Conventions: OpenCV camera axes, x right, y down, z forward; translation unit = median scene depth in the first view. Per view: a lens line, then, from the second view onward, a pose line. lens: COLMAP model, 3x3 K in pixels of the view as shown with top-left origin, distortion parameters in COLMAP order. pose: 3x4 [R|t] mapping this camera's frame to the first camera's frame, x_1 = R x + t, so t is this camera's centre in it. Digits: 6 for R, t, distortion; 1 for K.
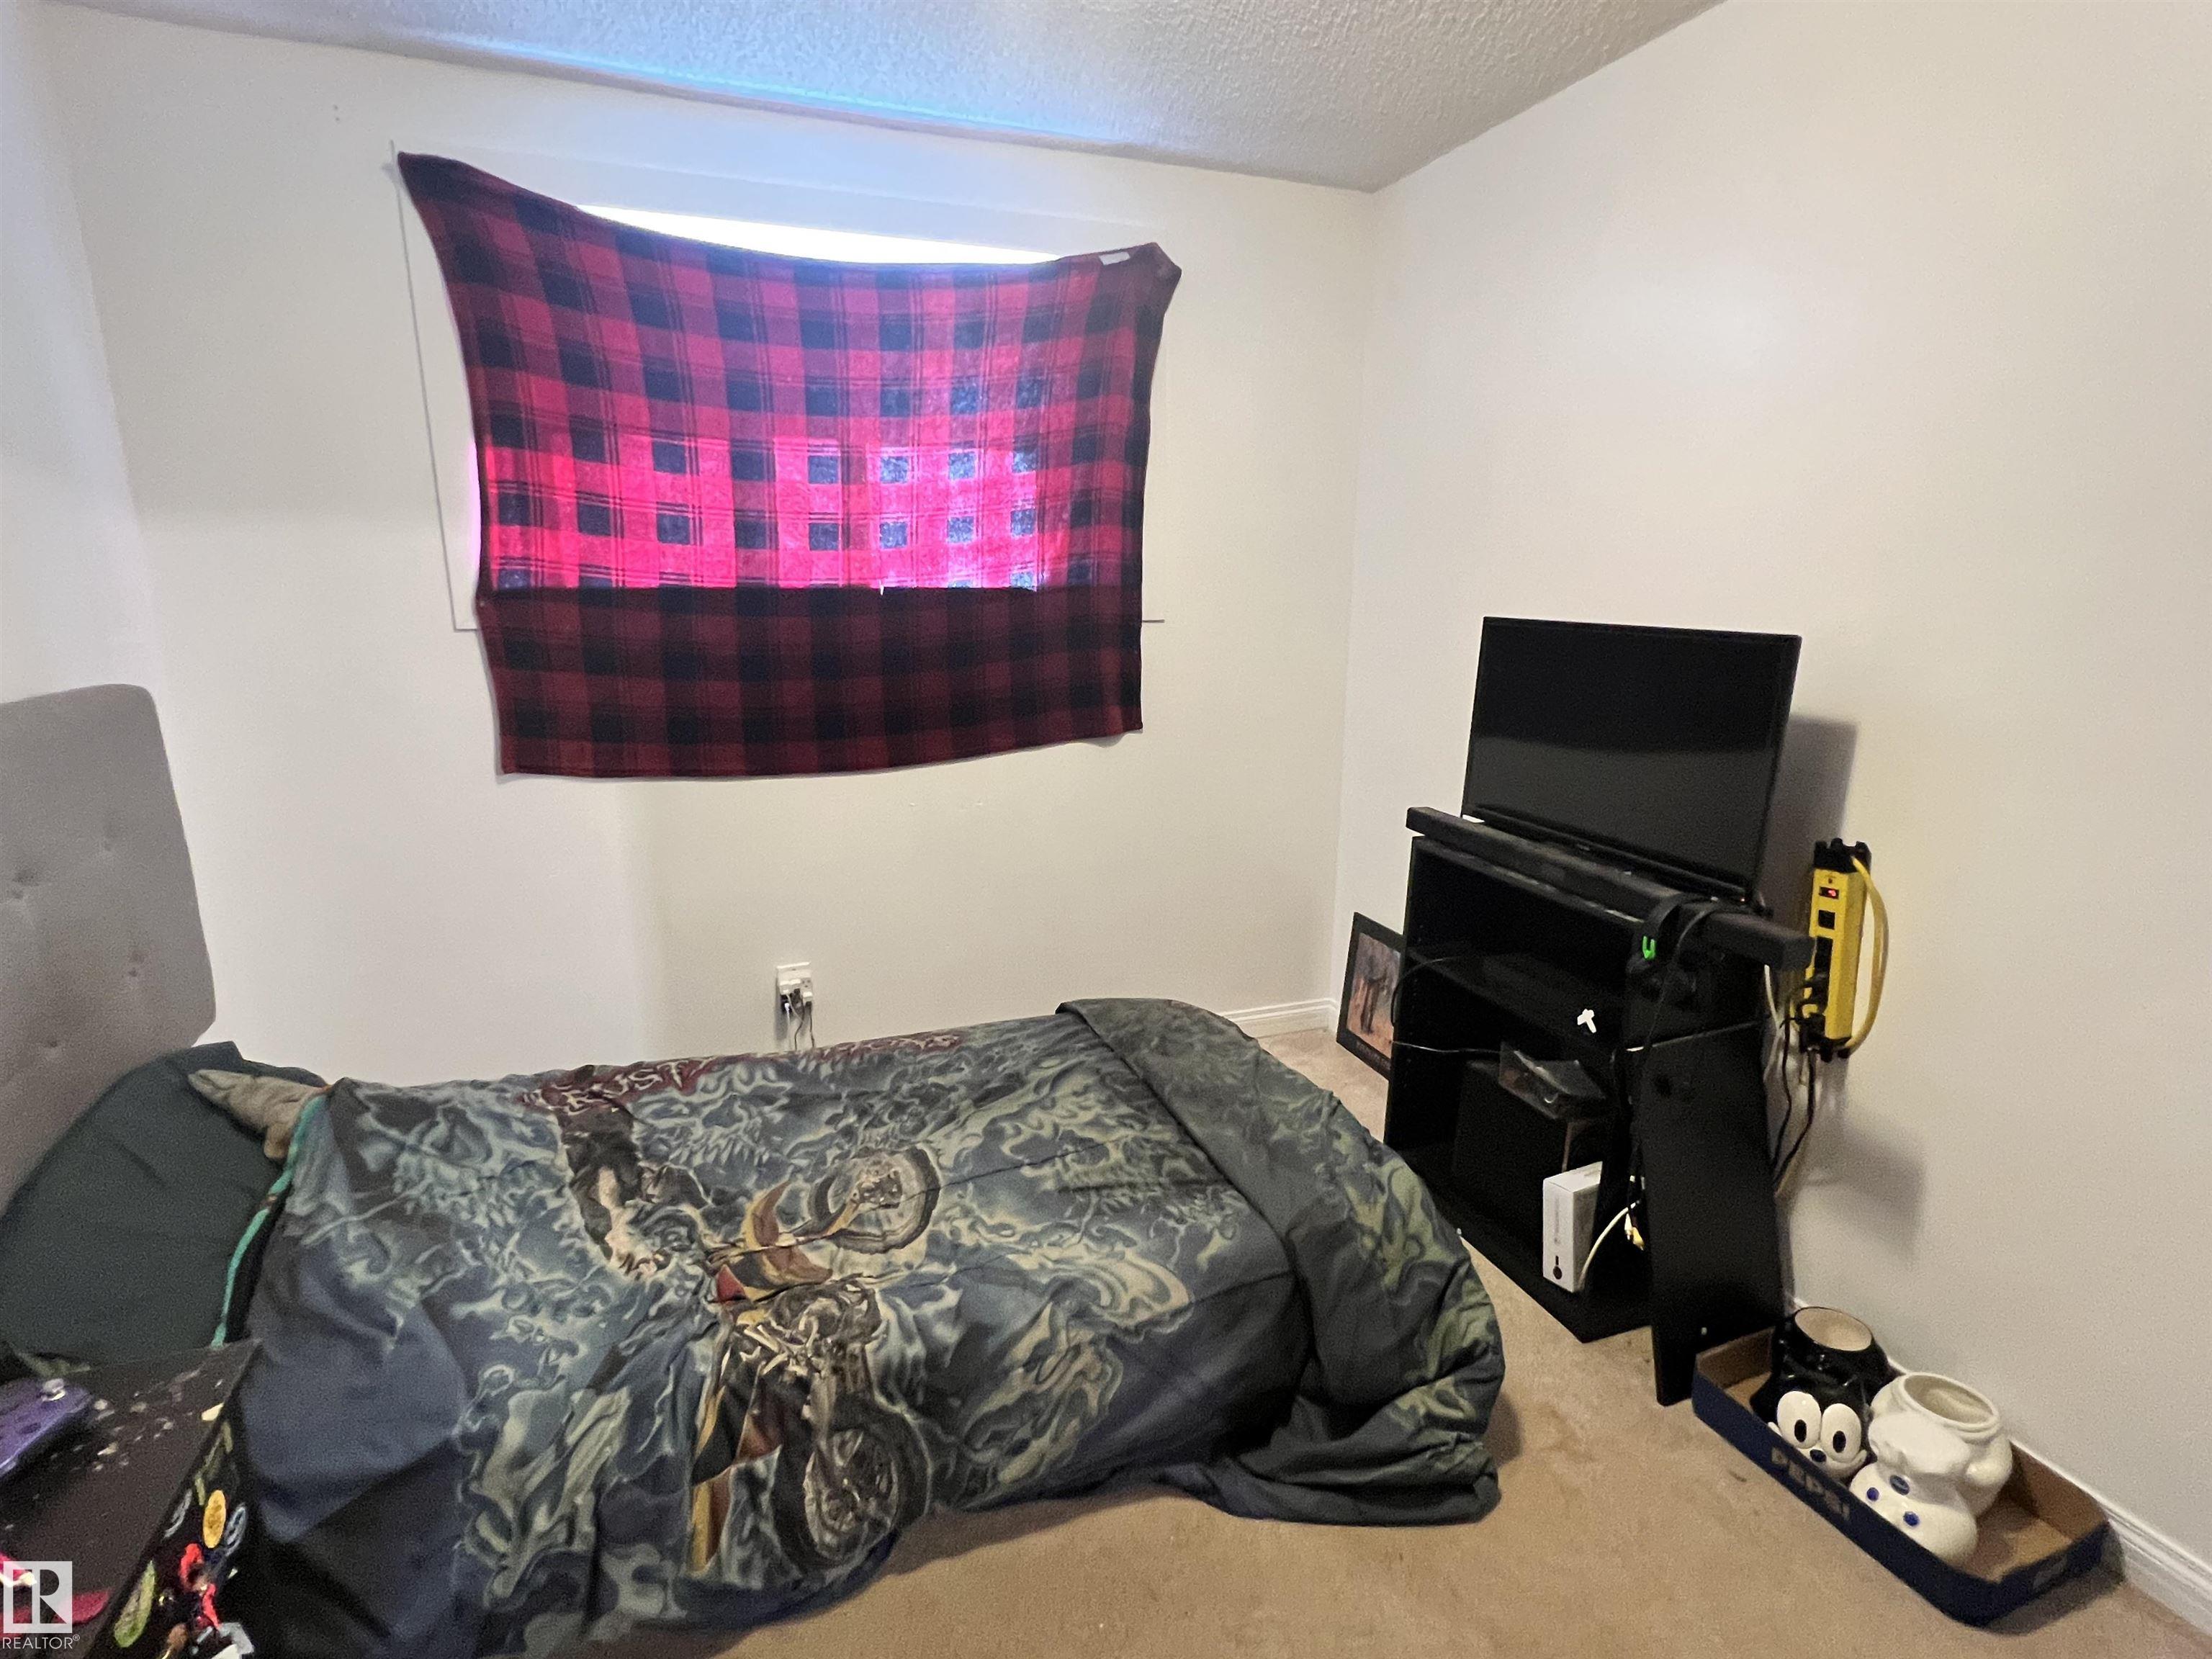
lens RADIAL K [[1080.7, 0, 1093.2], [0, 1080.7, 835.7], [0, 0, 1]] dist [-0.007131, 0.002764]
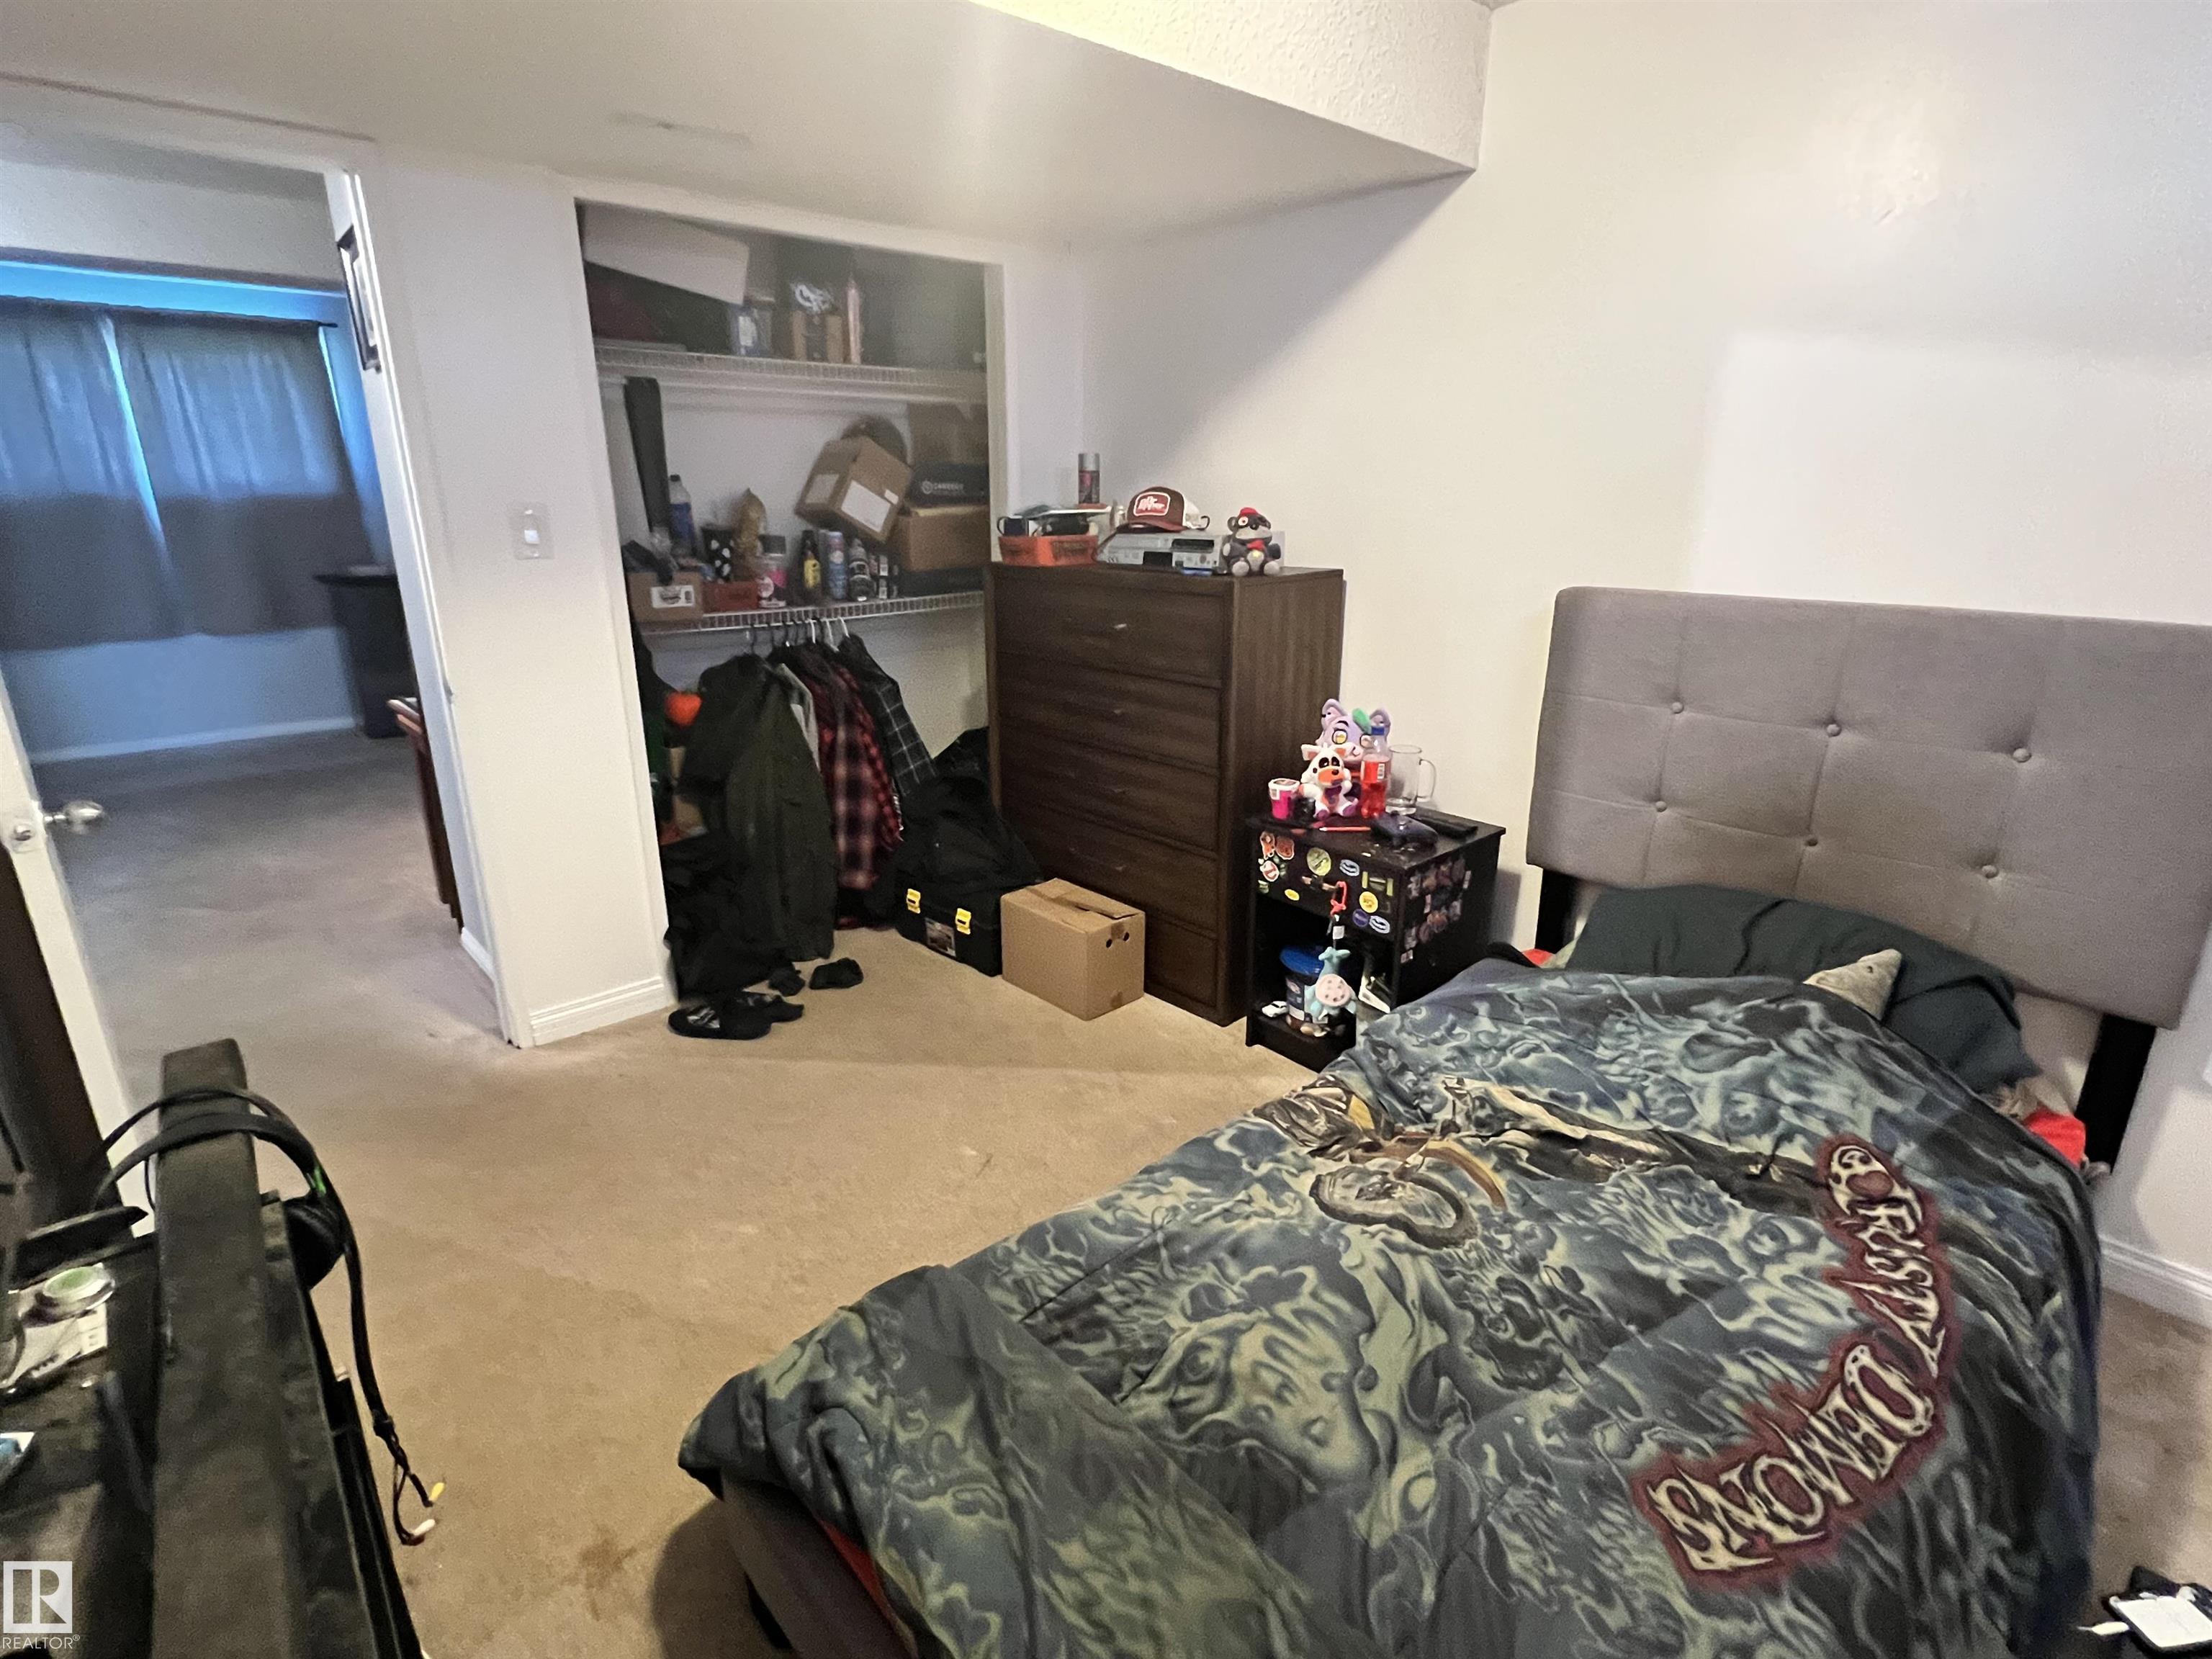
lens RADIAL K [[1080.7, 0, 1094.5], [0, 1080.7, 829.4], [0, 0, 1]] dist [-0.007131, 0.002764]
pose [[-0.935138, 0.106125, -0.338015, 0.283819], [-0.085504, 0.858274, 0.506019, -0.349049], [0.343810, 0.502099, -0.793531, 1.395878]]
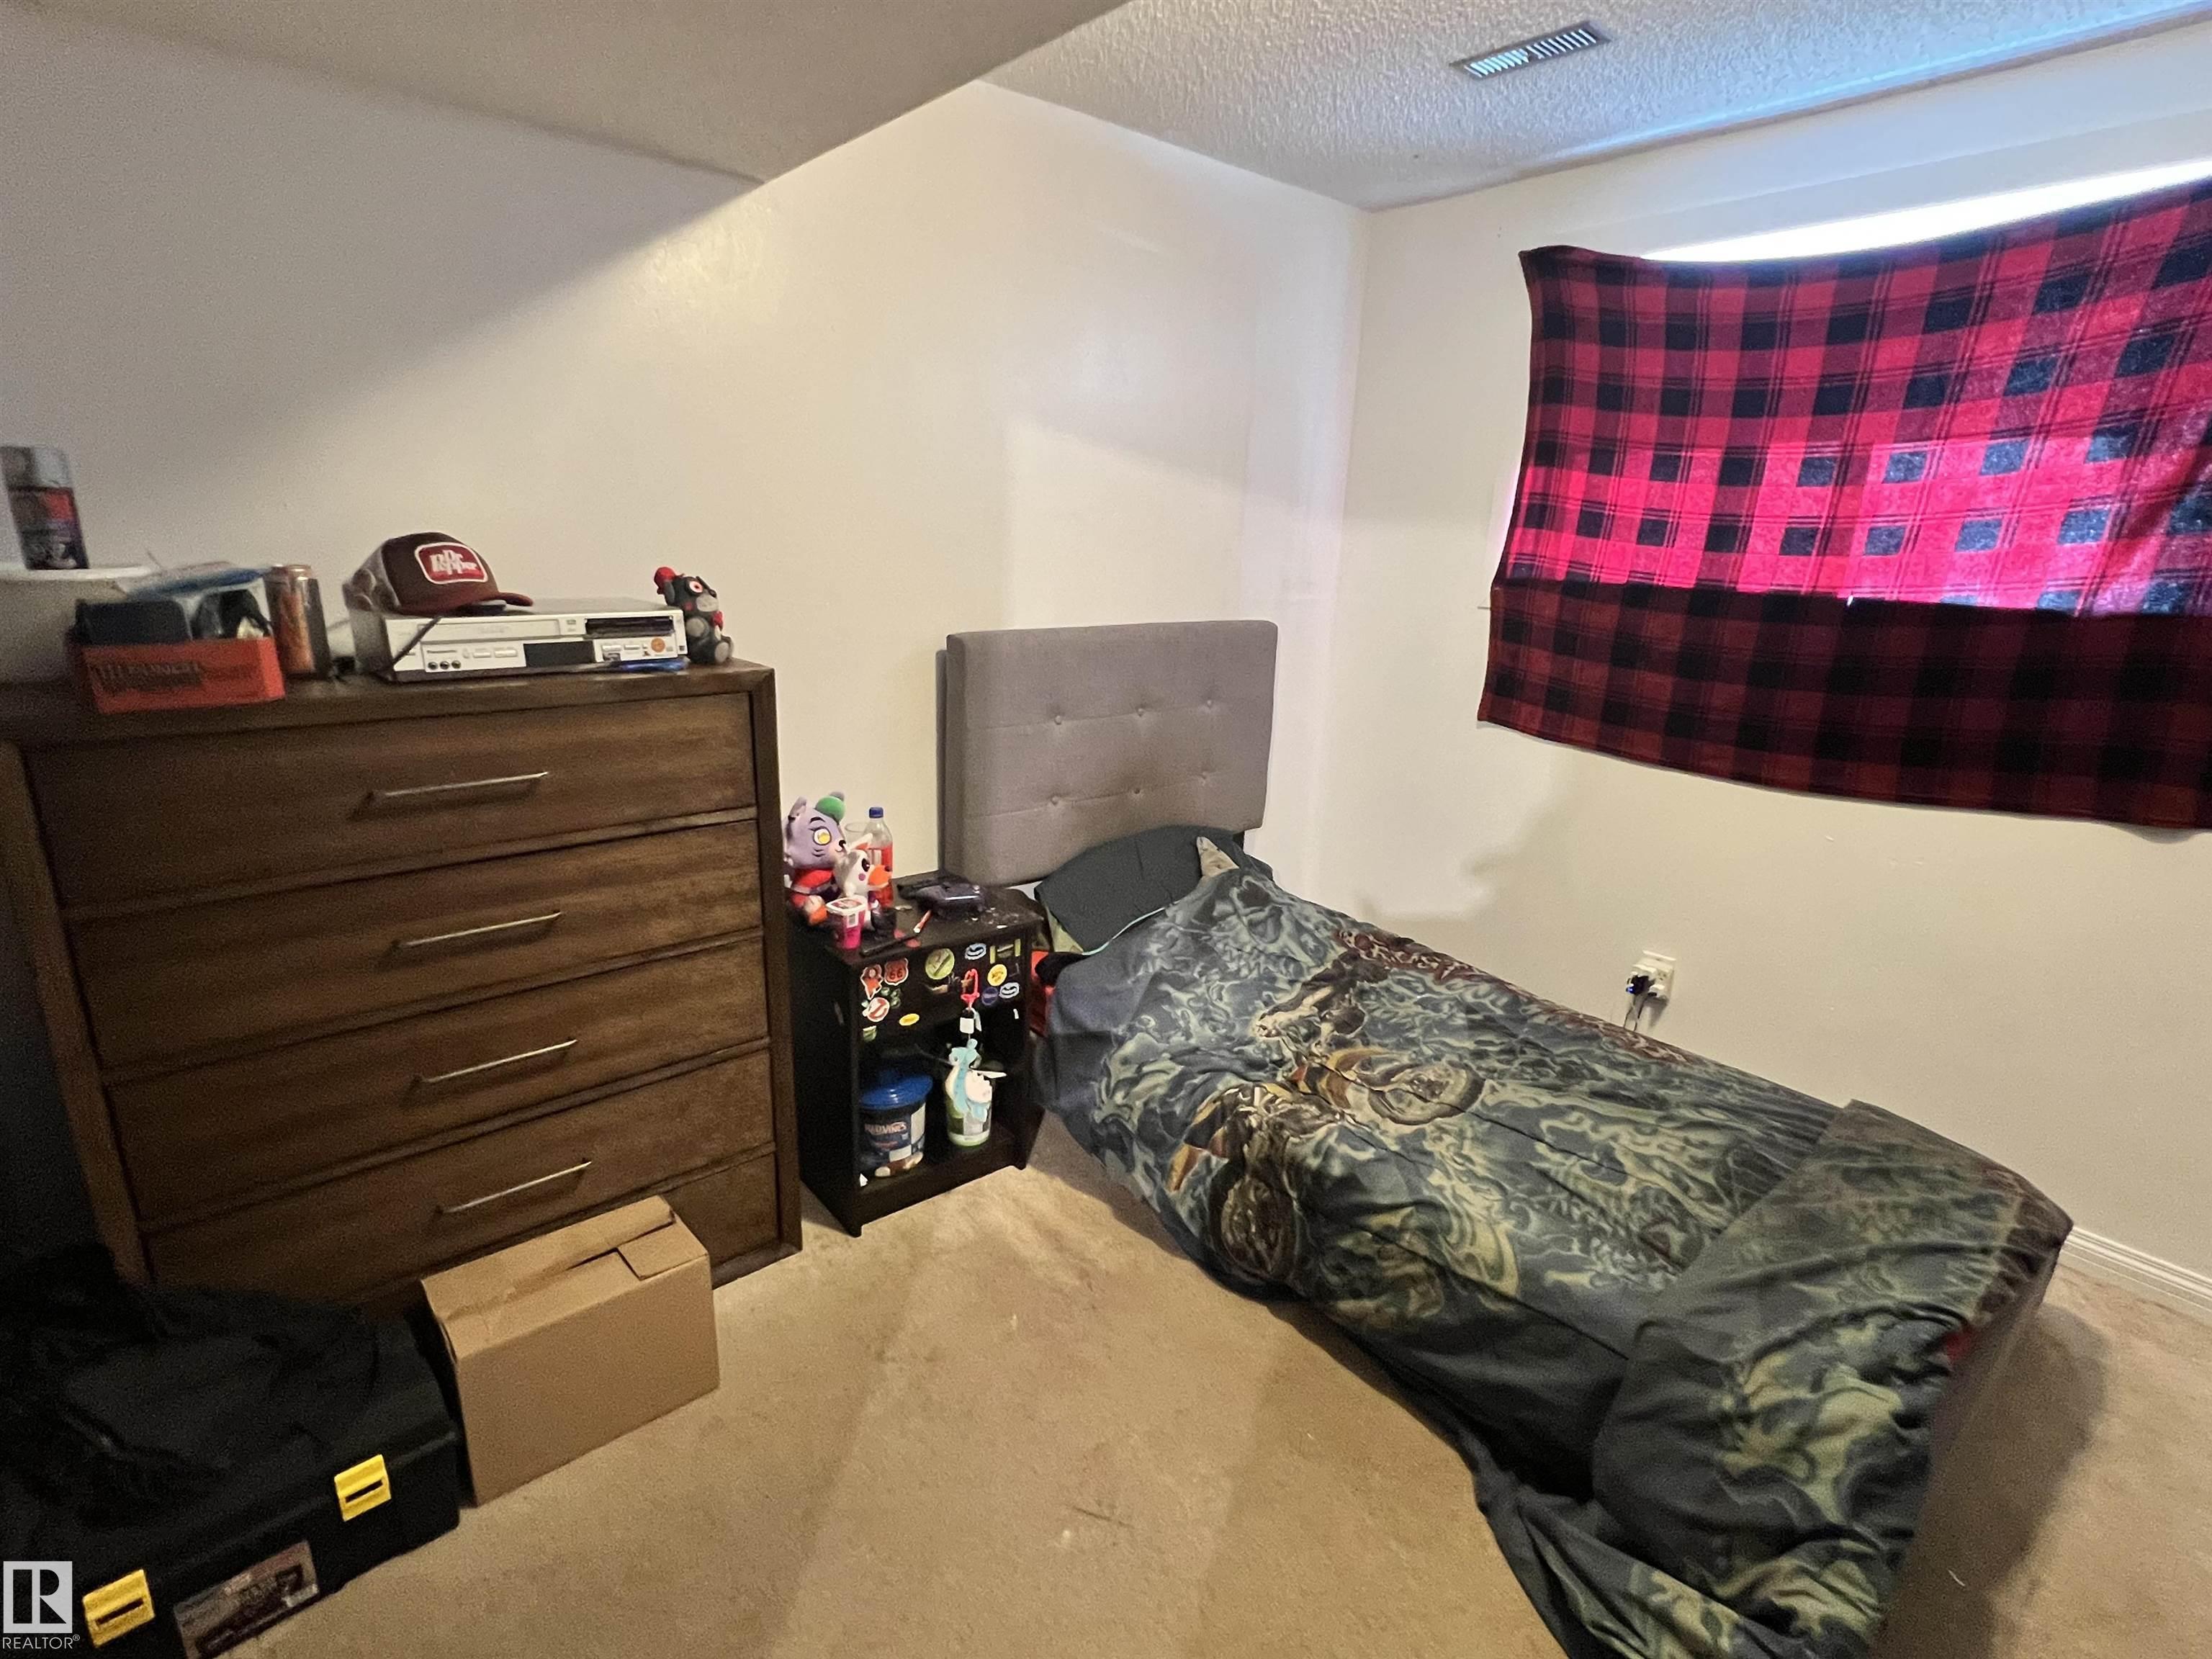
lens RADIAL K [[1080.7, 0, 1097.3], [0, 1080.7, 829.9], [0, 0, 1]] dist [-0.007131, 0.002764]
pose [[0.326704, 0.257616, -0.909340, 0.661713], [-0.255207, 0.950441, 0.177570, -0.058472], [0.910019, 0.174057, 0.376258, 0.153604]]
